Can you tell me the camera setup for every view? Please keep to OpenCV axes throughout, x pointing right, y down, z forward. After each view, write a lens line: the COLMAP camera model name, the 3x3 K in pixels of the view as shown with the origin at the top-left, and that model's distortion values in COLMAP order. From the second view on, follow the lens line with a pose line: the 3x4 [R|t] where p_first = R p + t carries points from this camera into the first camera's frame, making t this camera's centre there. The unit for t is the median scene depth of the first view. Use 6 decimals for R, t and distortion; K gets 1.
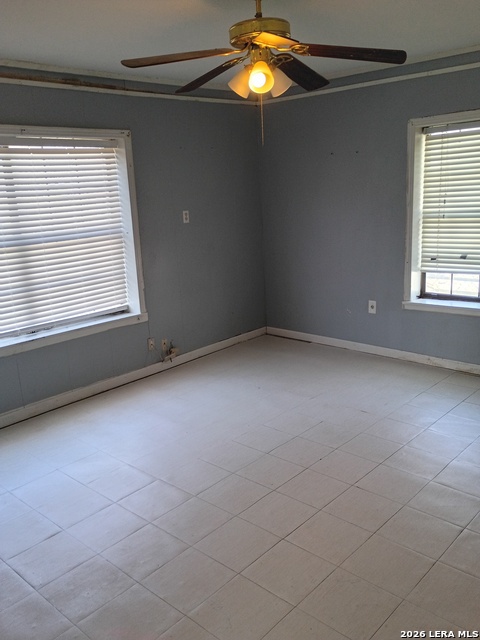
lens RADIAL K [[551.5, 0, 239.2], [0, 551.5, 320.0], [0, 0, 1]] dist [0.036785, -0.012196]
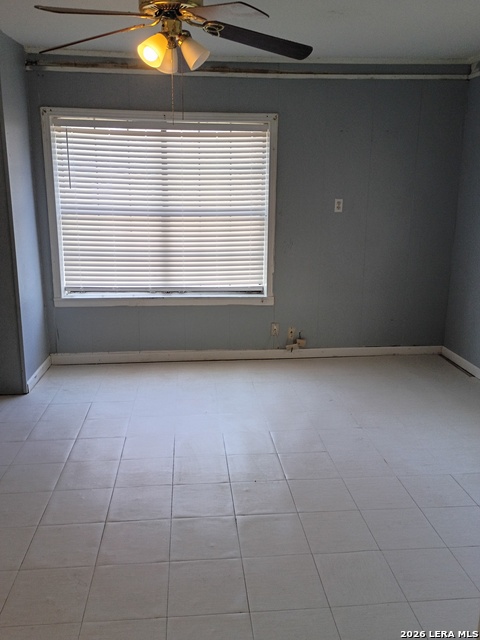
lens RADIAL K [[551.5, 0, 239.0], [0, 551.5, 319.9], [0, 0, 1]] dist [0.036785, -0.012196]
pose [[0.742703, 0.213252, -0.634757, 0.465564], [-0.202008, 0.975125, 0.091240, -0.055818], [0.638424, 0.060462, 0.767306, 0.208765]]
